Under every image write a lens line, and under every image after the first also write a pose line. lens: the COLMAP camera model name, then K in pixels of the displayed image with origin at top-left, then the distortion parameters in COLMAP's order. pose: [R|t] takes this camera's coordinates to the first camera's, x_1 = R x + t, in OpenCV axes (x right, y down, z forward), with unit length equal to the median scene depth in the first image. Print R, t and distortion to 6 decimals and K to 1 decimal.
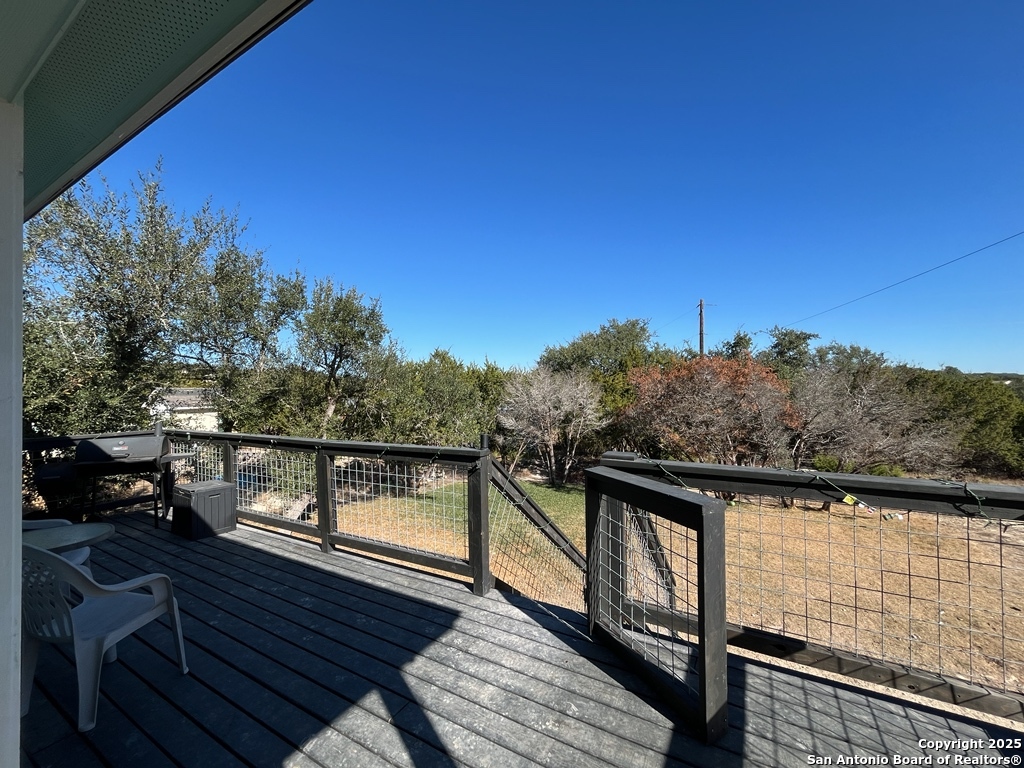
lens RADIAL K [[411.6, 0, 512.3], [0, 411.6, 388.5], [0, 0, 1]] dist [-0.004587, -0.000436]
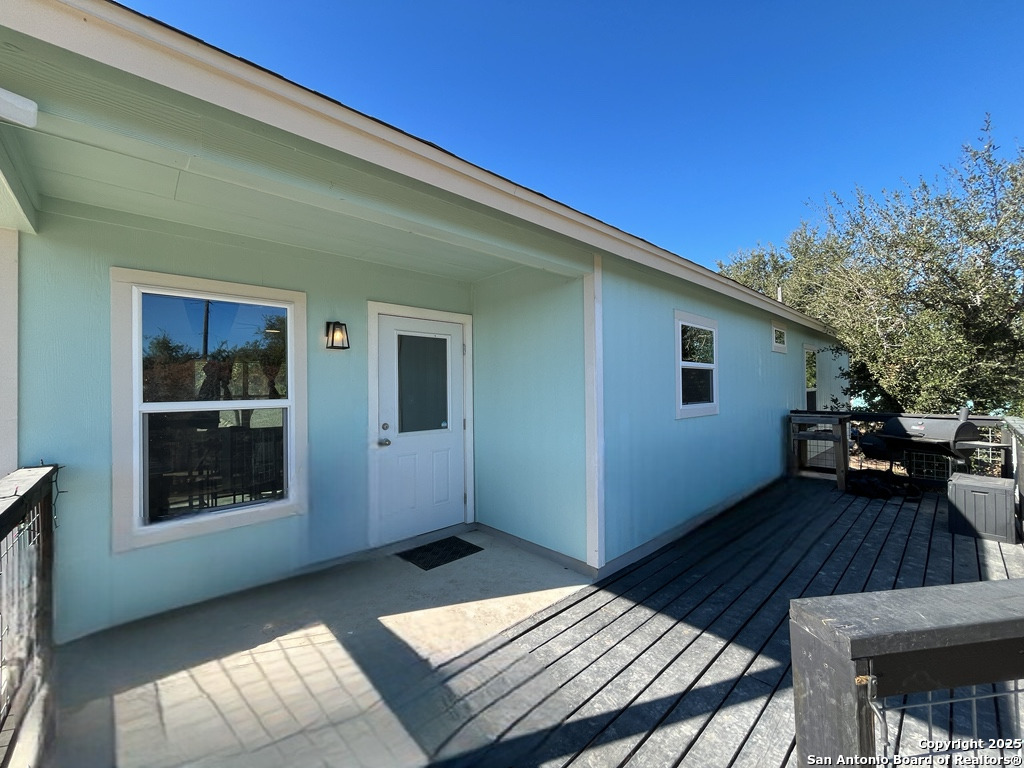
lens RADIAL K [[414.3, 0, 512.9], [0, 414.3, 383.7], [0, 0, 1]] dist [-0.002223, -0.000387]
pose [[-0.299340, 0.002655, -0.954143, 0.870549], [0.023218, 0.999720, -0.004502, 0.027520], [0.953864, -0.023501, -0.299317, 0.710219]]
